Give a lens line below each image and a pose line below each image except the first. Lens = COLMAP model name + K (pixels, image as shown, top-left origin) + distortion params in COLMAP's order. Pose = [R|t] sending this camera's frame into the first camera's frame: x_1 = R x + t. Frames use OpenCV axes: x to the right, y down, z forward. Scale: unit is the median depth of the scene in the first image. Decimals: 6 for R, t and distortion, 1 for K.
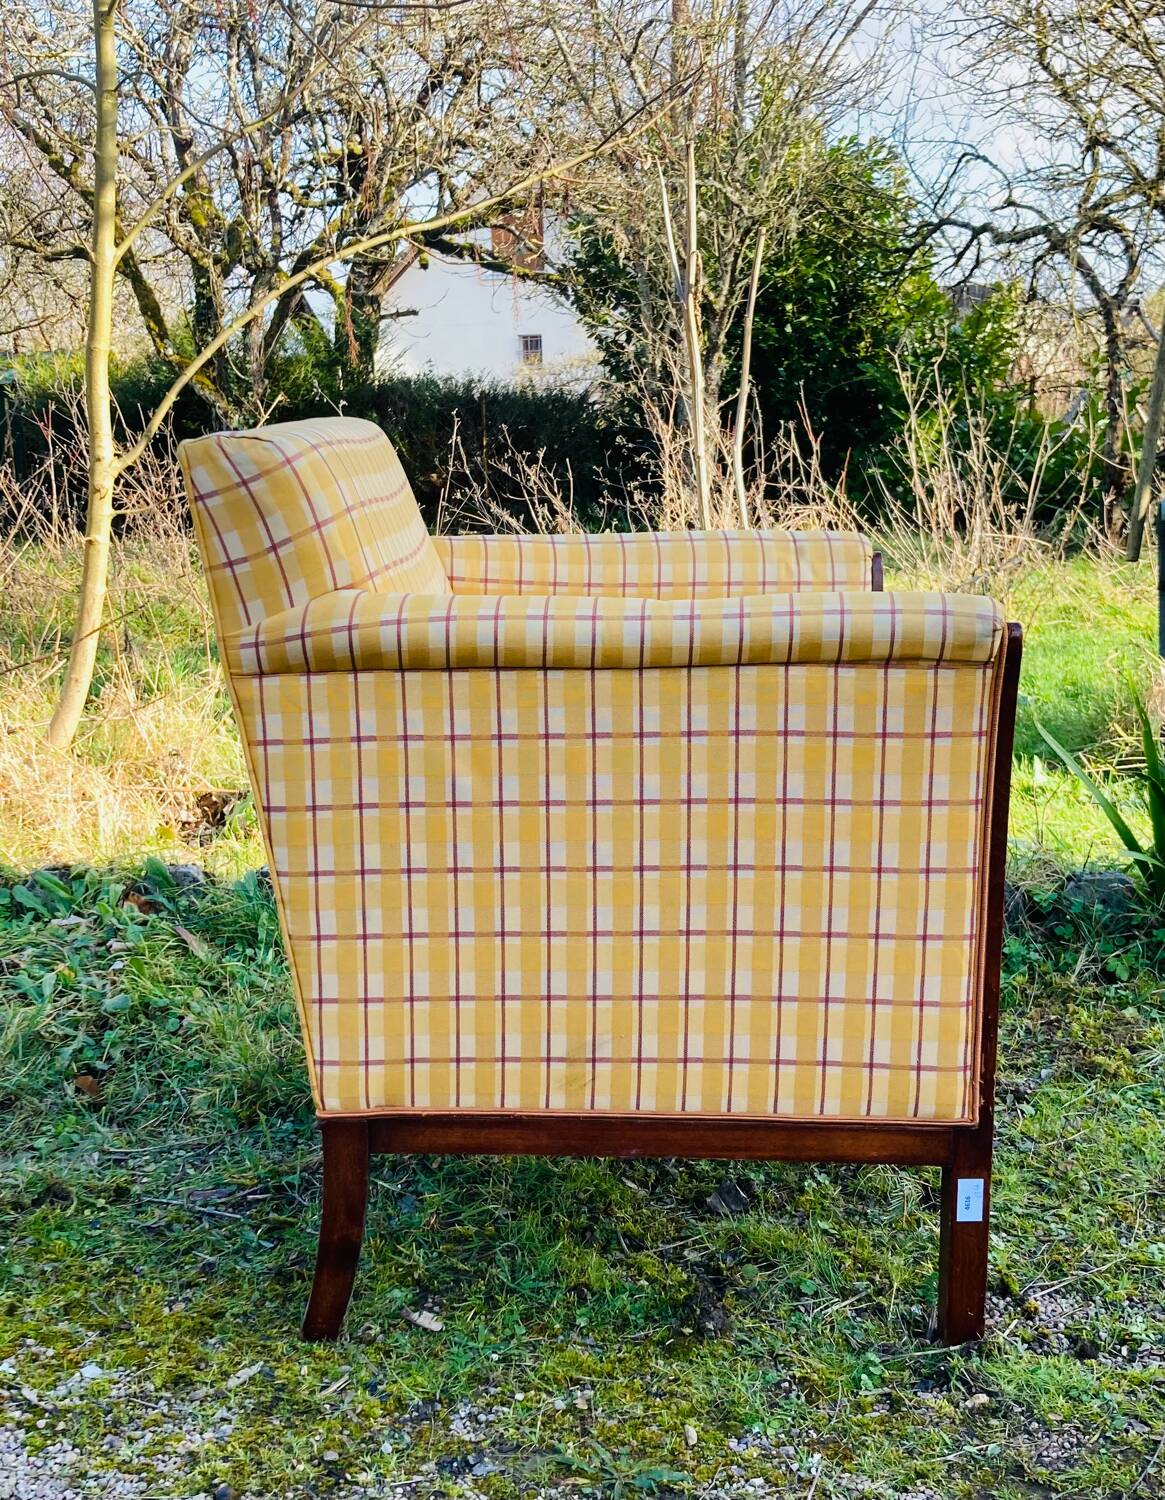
lens RADIAL K [[1773.2, 0, 531.1], [0, 1773.2, 732.6], [0, 0, 1]] dist [0.019389, 0.000000]
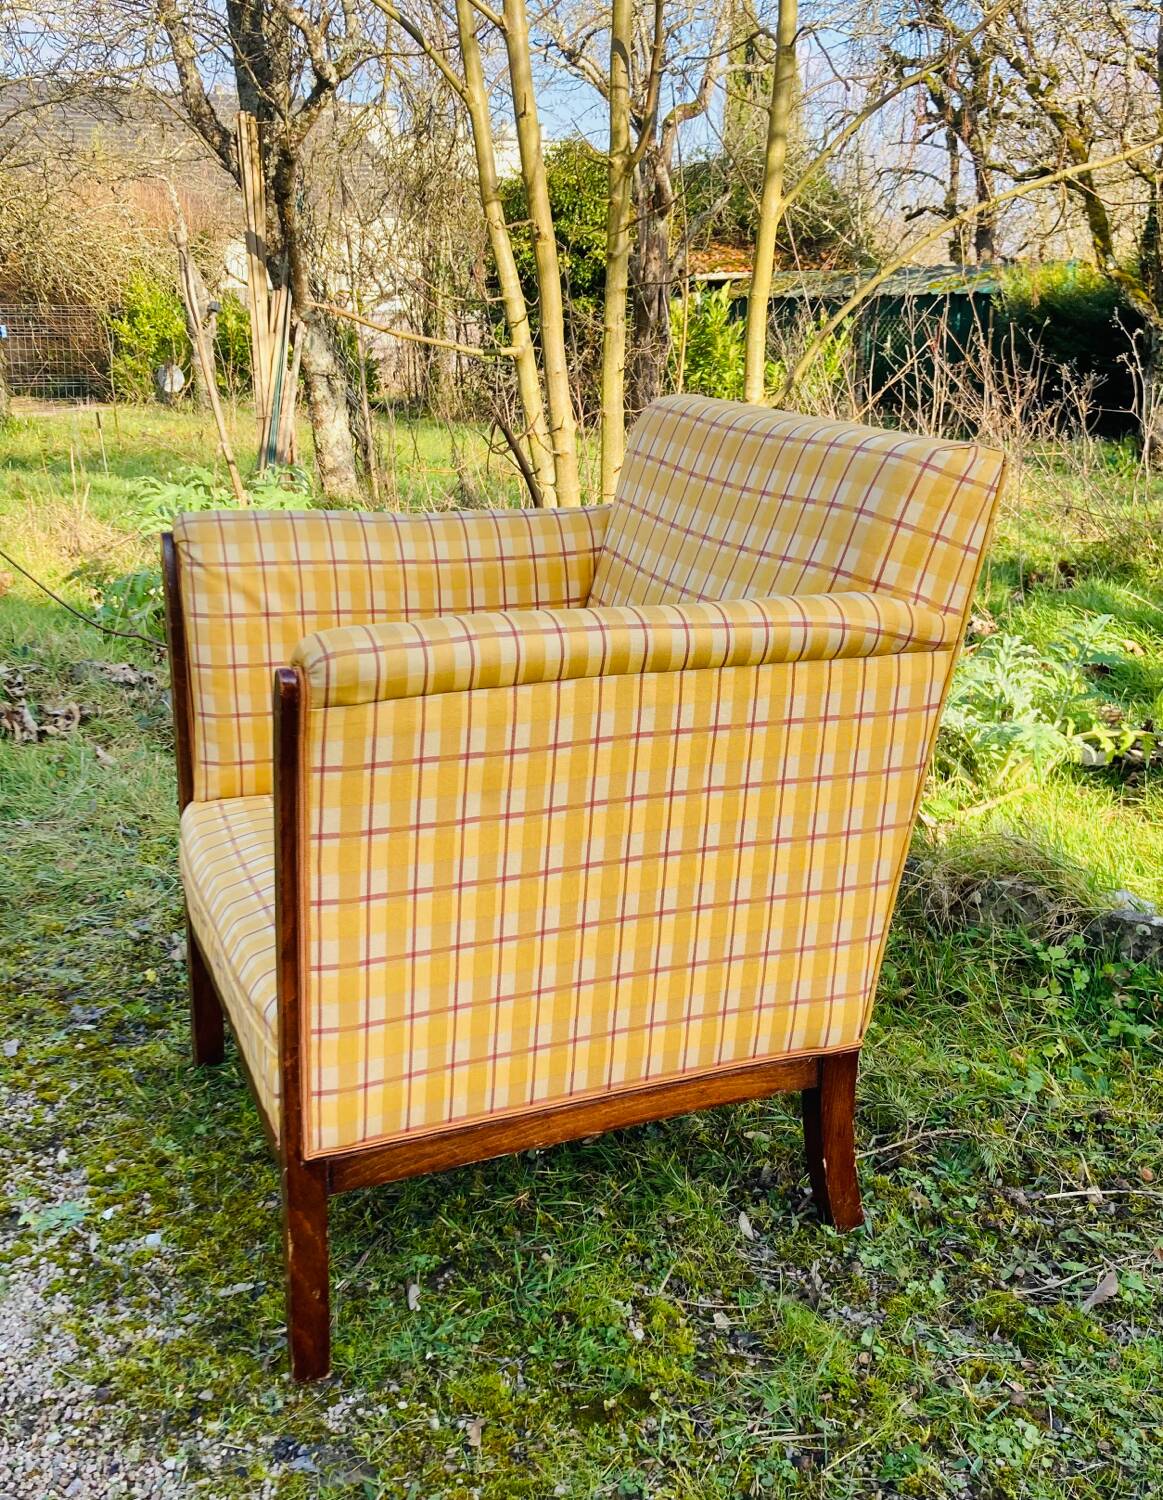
lens RADIAL K [[1512.0, 0, 557.6], [0, 1512.0, 772.7], [0, 0, 1]] dist [0.017404, 0.000000]
pose [[0.833329, 0.173924, -0.524703, 0.265107], [-0.111455, 0.982583, 0.148686, -0.073802], [0.541425, -0.065424, 0.838200, 0.187716]]
